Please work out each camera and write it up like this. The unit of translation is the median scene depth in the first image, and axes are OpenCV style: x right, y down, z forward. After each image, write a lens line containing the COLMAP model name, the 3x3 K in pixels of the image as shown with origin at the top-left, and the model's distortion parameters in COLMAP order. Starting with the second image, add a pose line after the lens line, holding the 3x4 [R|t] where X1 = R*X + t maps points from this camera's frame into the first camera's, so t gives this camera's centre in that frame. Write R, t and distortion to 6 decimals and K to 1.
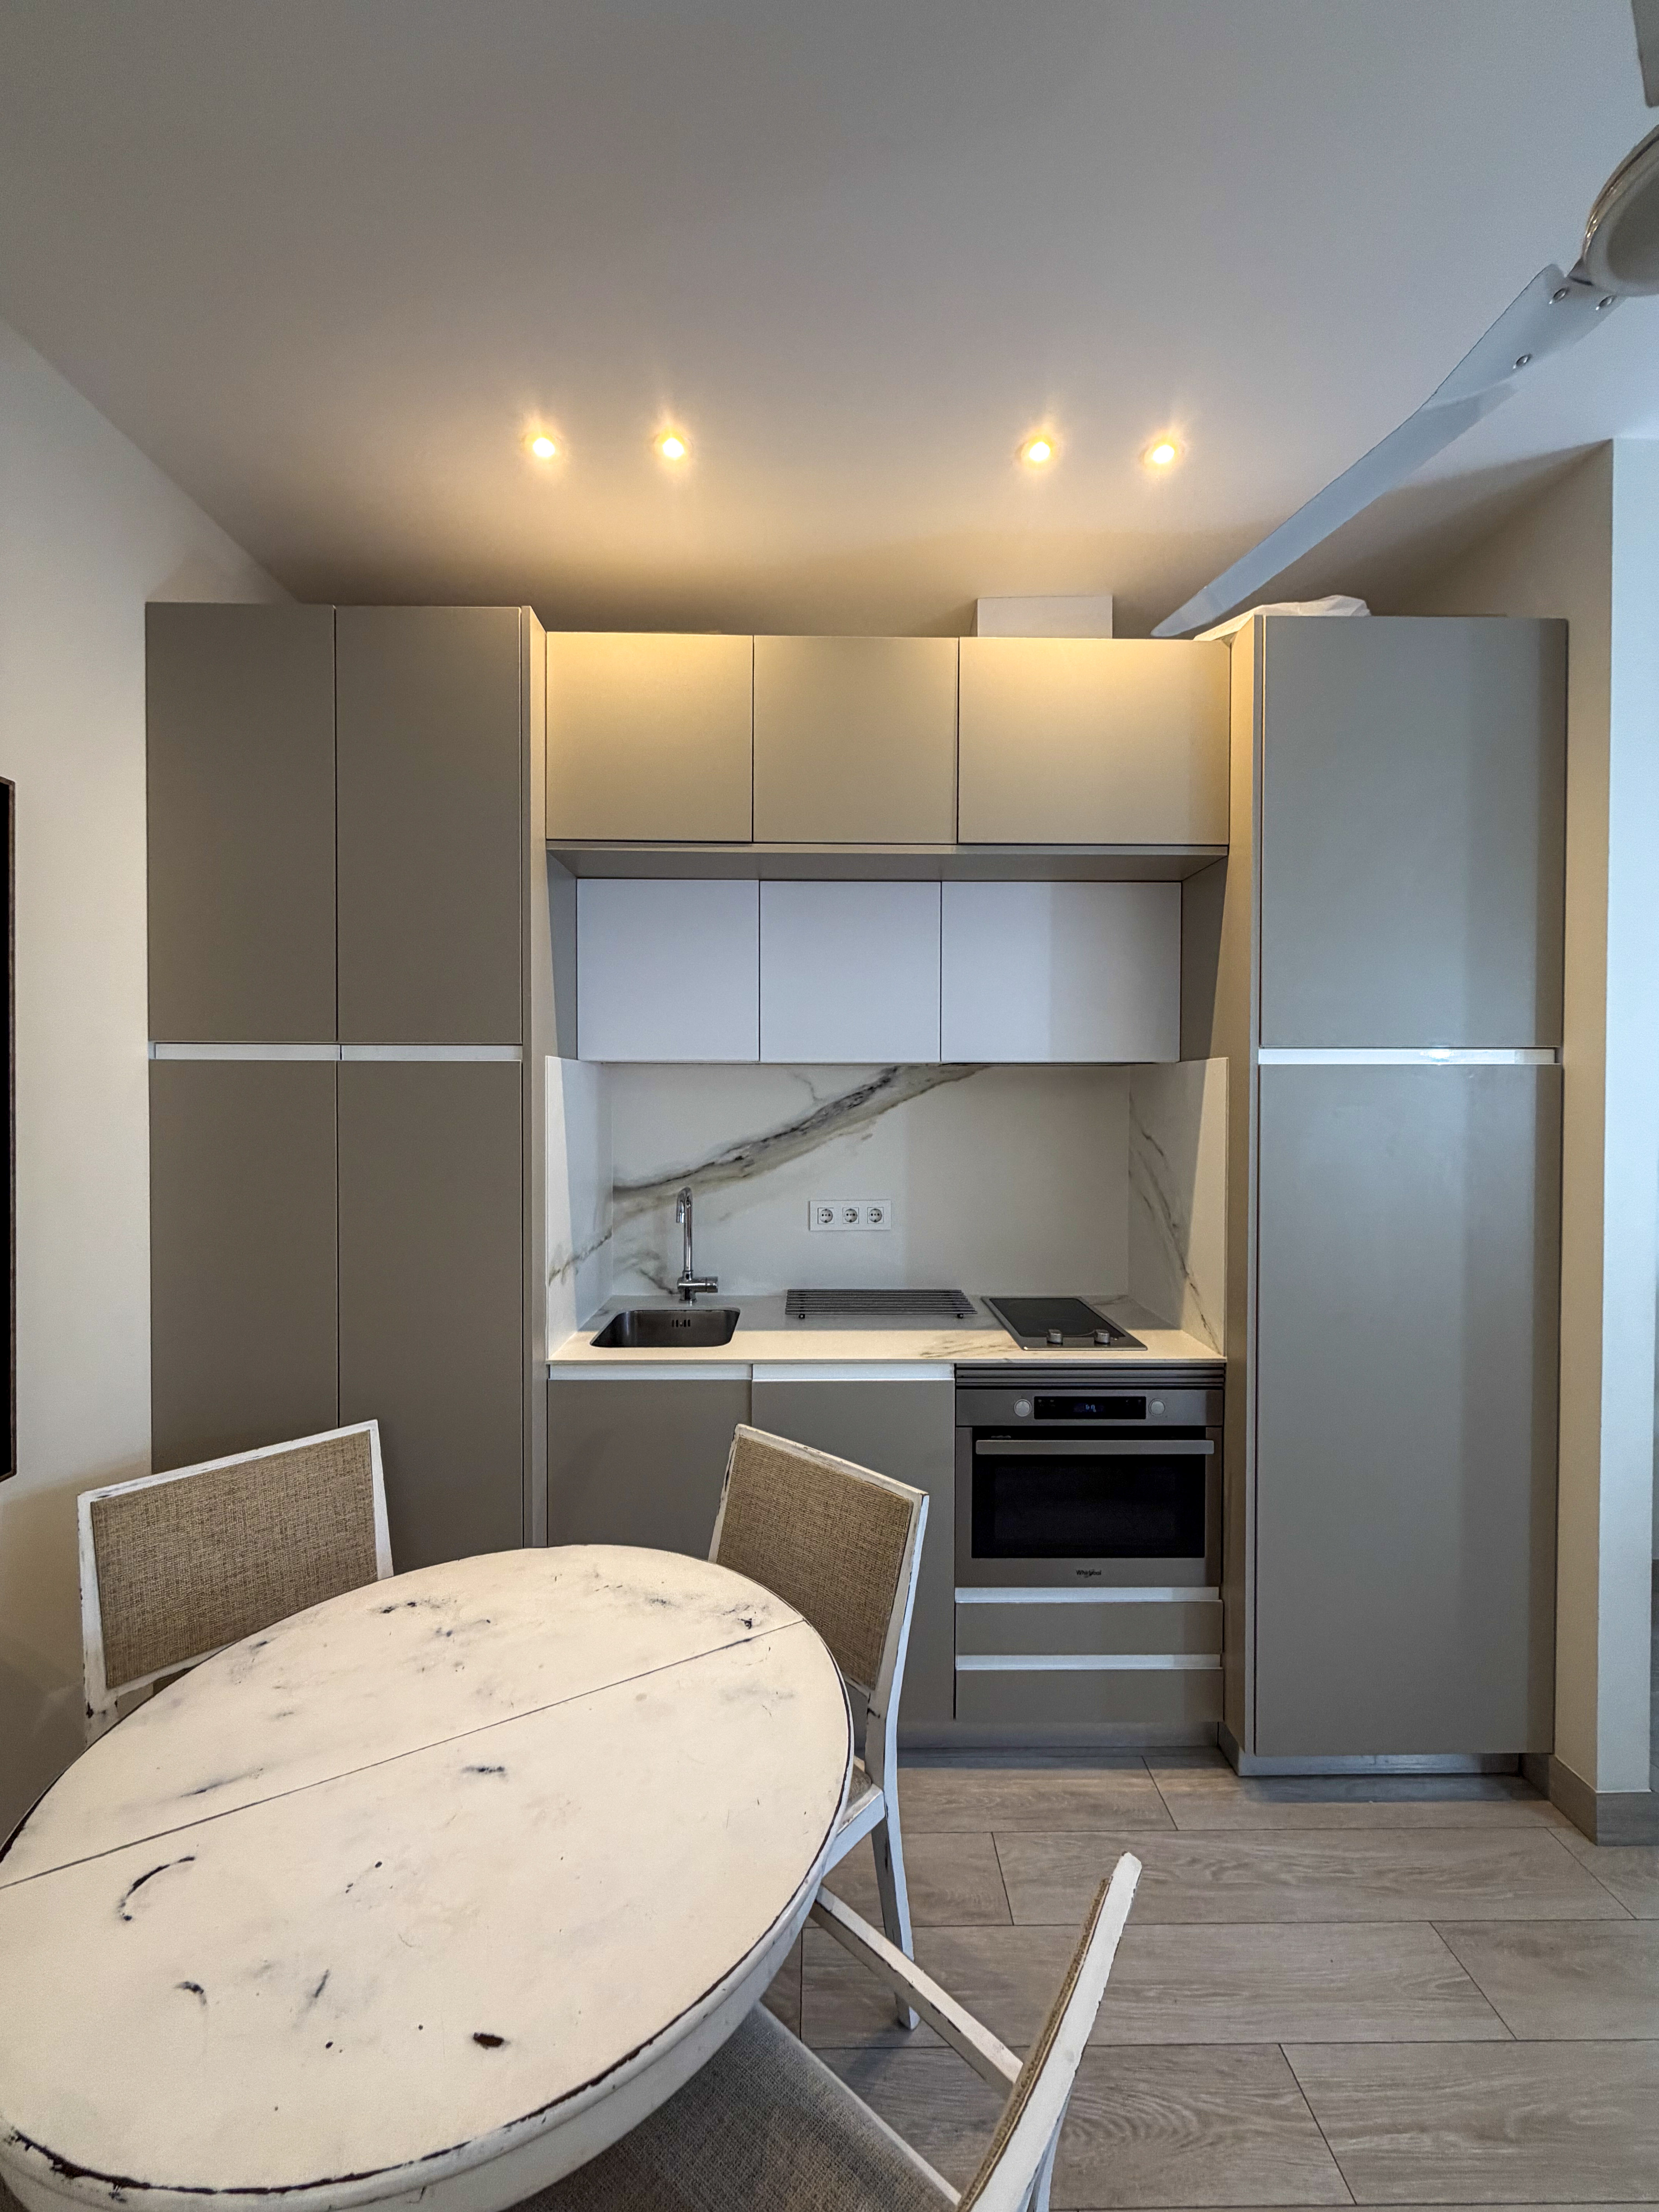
lens RADIAL K [[878.5, 0, 827.9], [0, 878.5, 1100.7], [0, 0, 1]] dist [-0.001308, 0.000411]
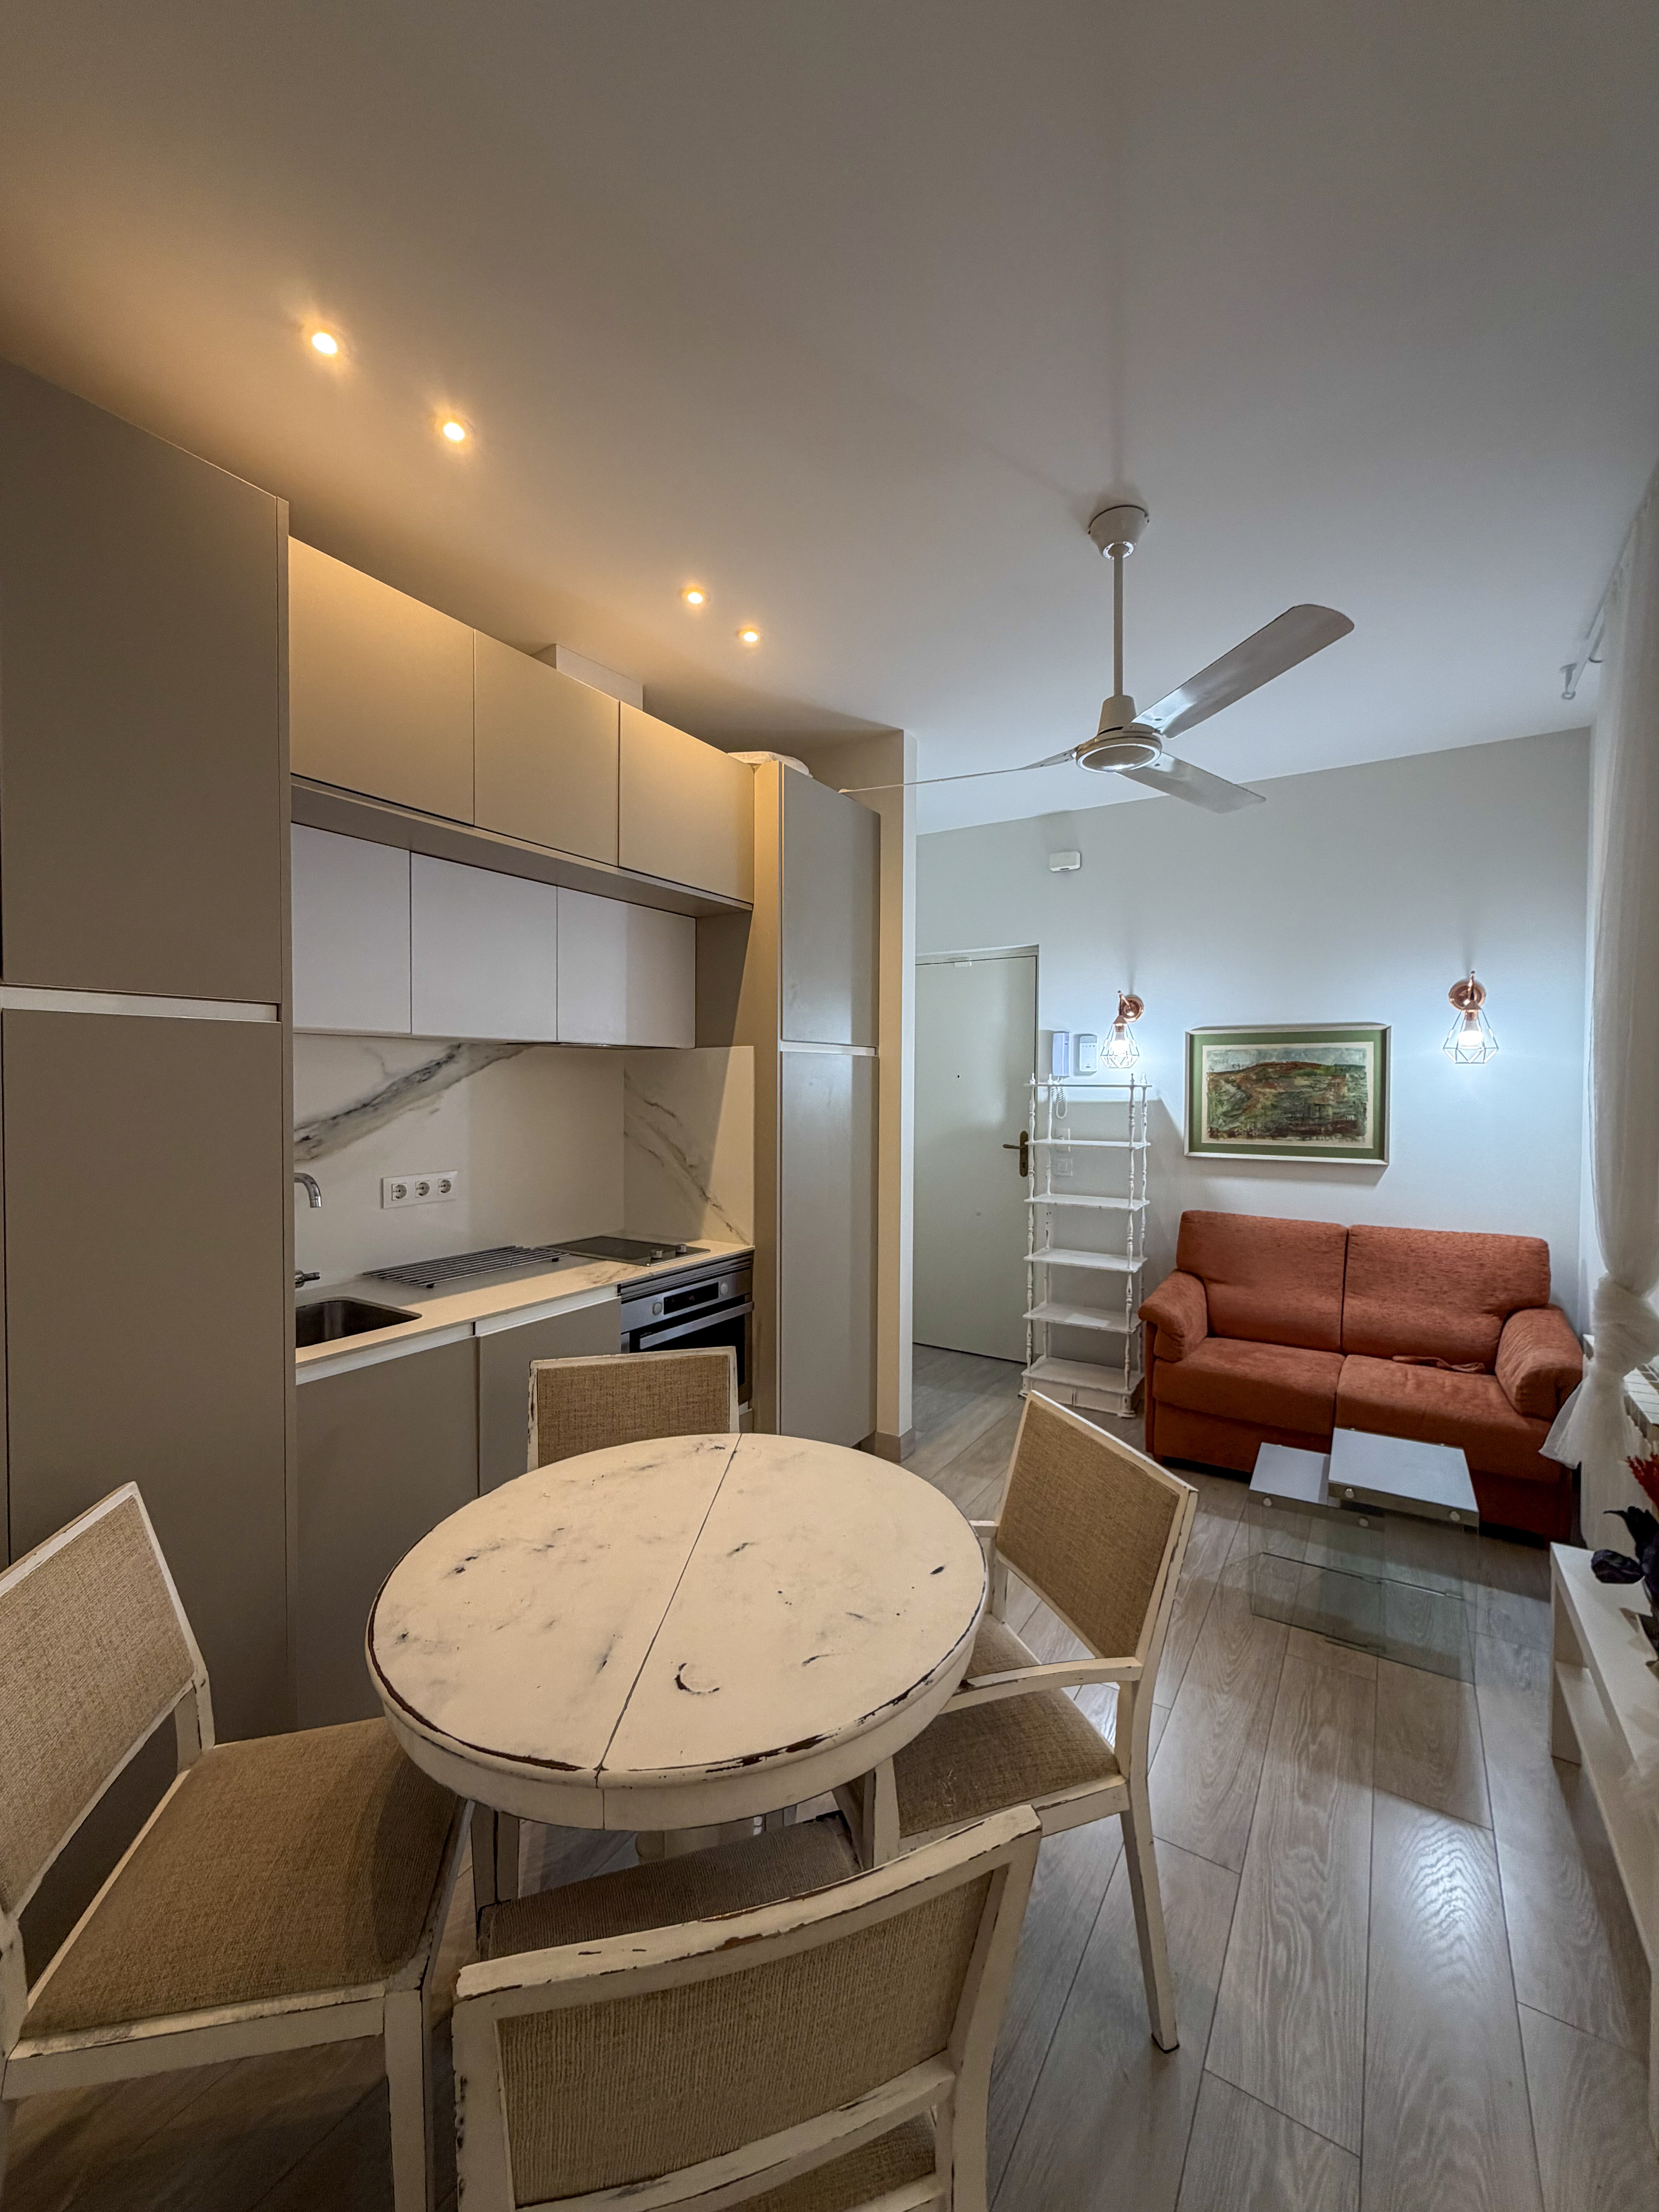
lens RADIAL K [[878.5, 0, 827.9], [0, 878.5, 1100.7], [0, 0, 1]] dist [-0.001308, 0.000411]
pose [[0.553689, -0.017985, 0.832529, -0.721738], [0.007214, 0.999833, 0.016802, 0.019580], [-0.832692, -0.003297, 0.553727, 0.062564]]
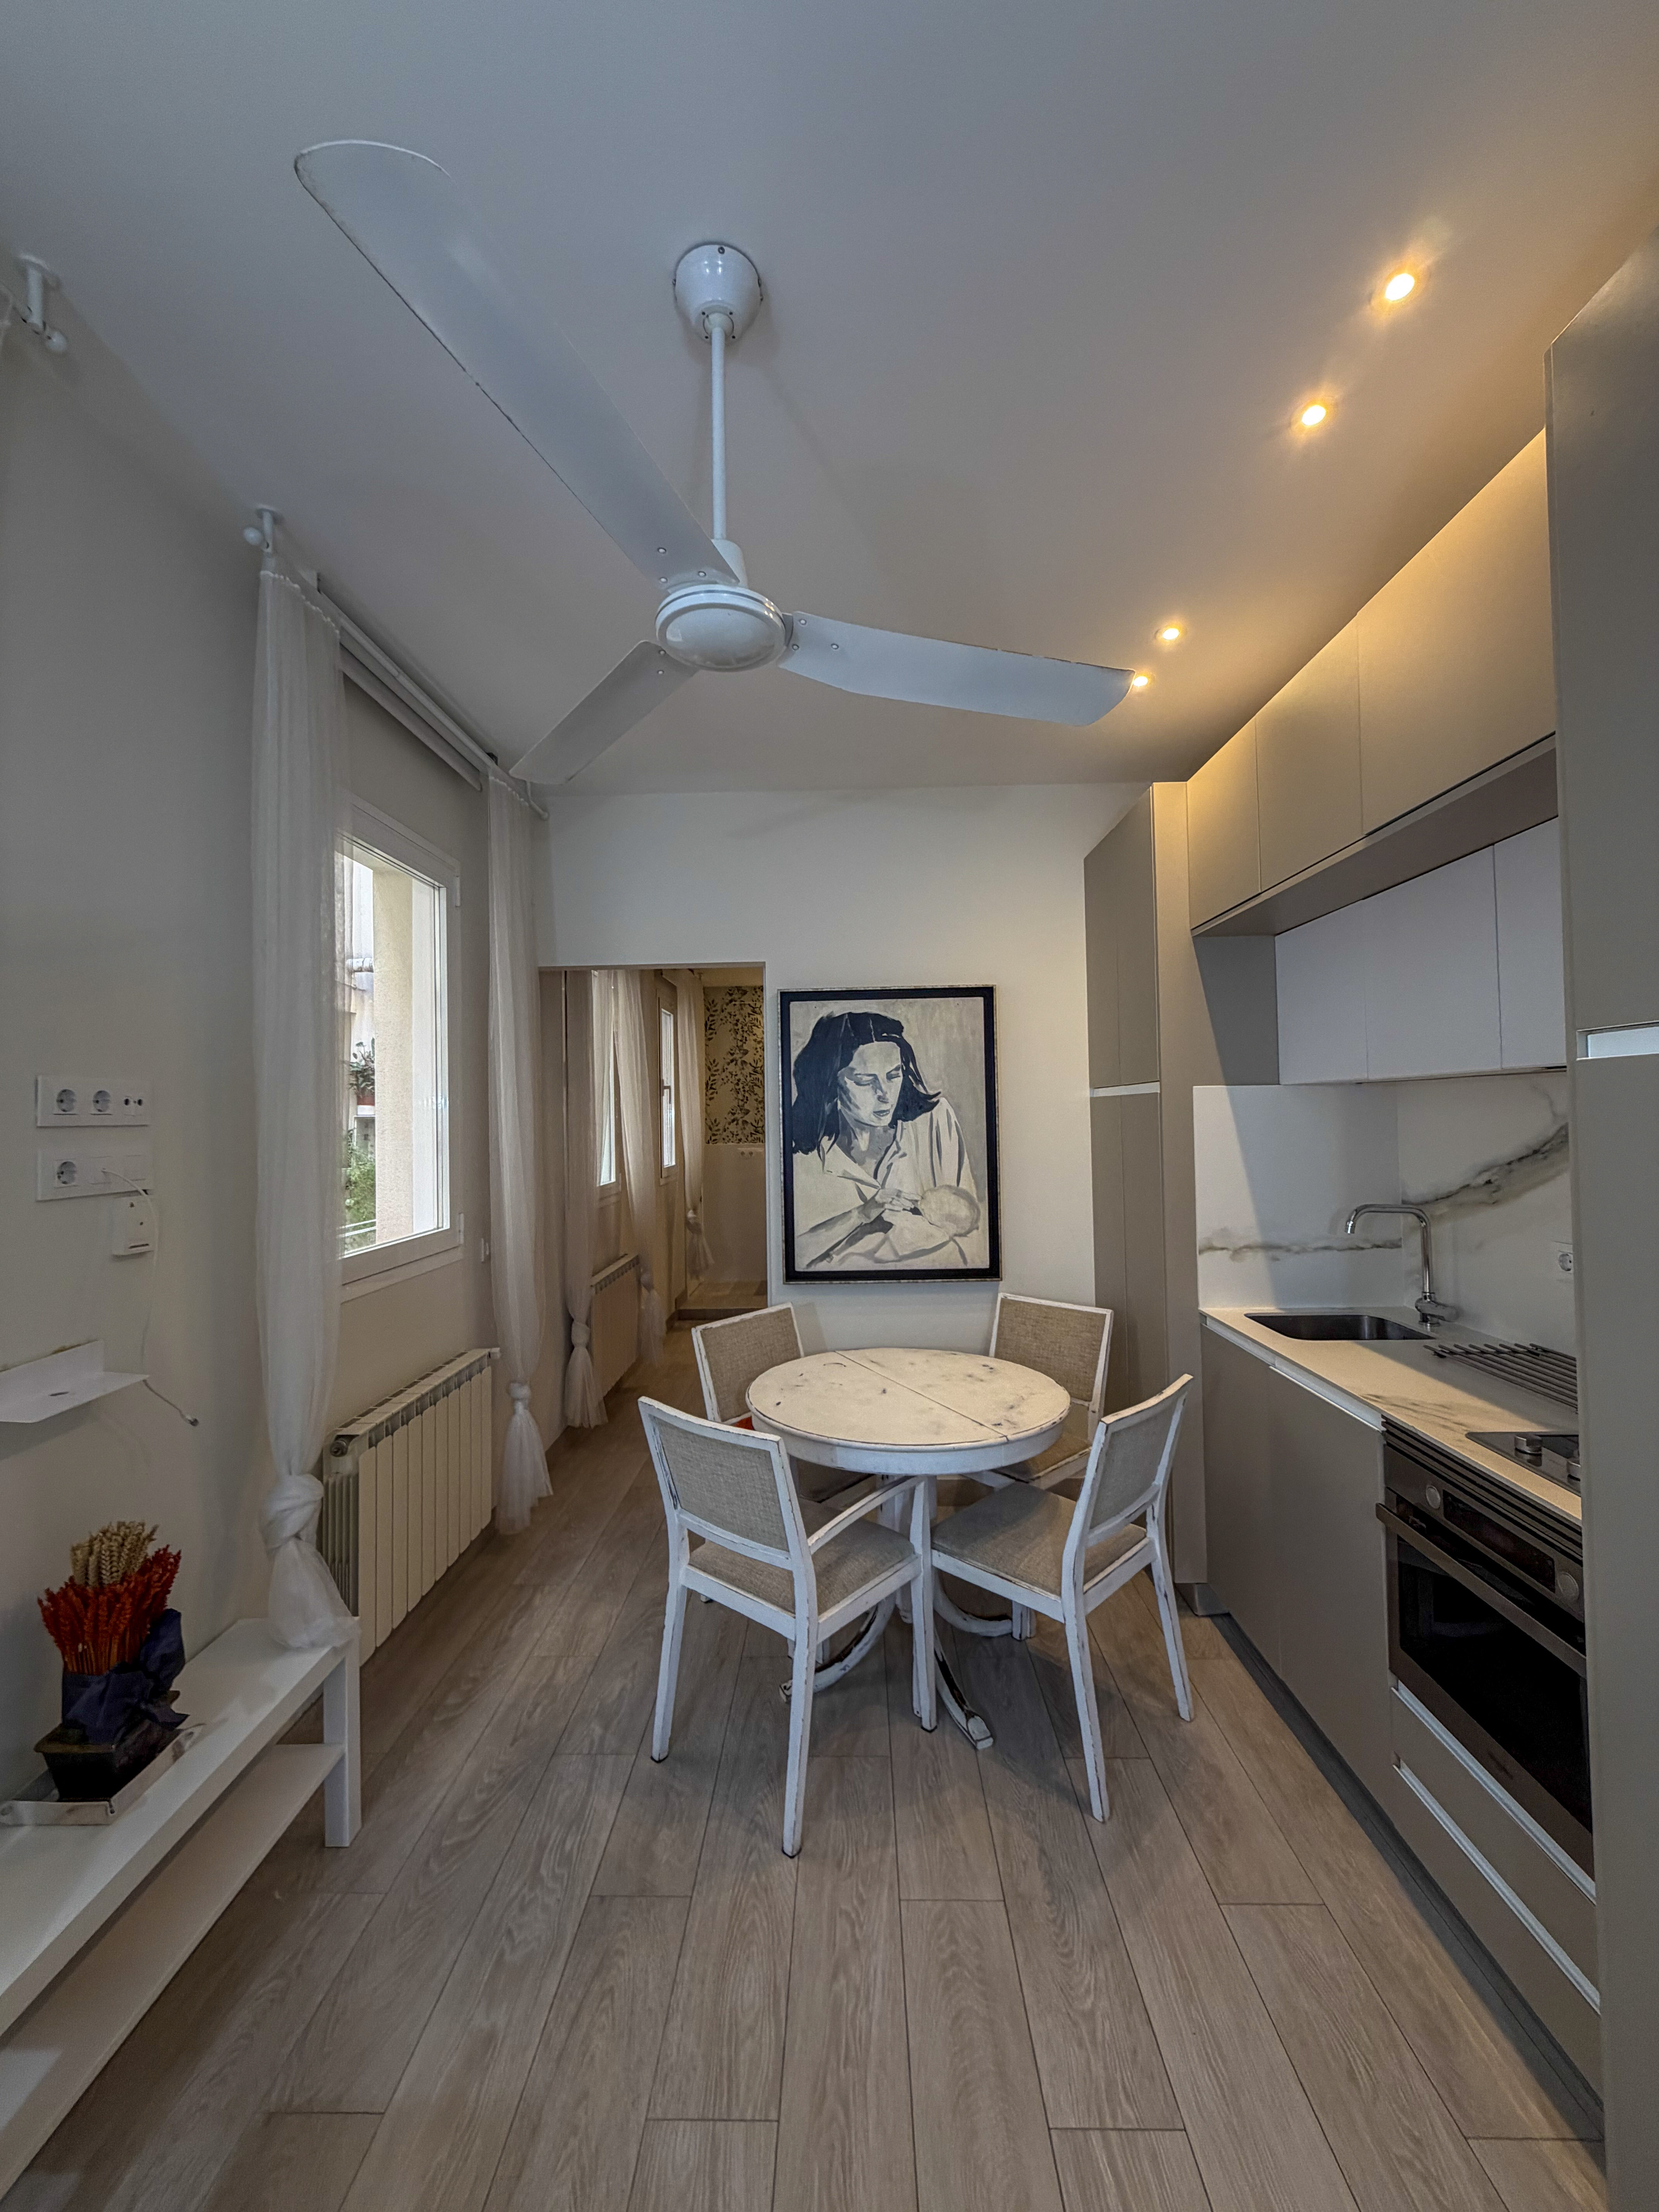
lens RADIAL K [[880.5, 0, 830.2], [0, 880.5, 1101.6], [0, 0, 1]] dist [0.000864, 0.000121]
pose [[-0.038646, -0.019728, -0.999058, 1.061732], [0.007230, 0.999773, -0.020022, -0.003819], [0.999227, -0.007997, -0.038494, 0.475476]]
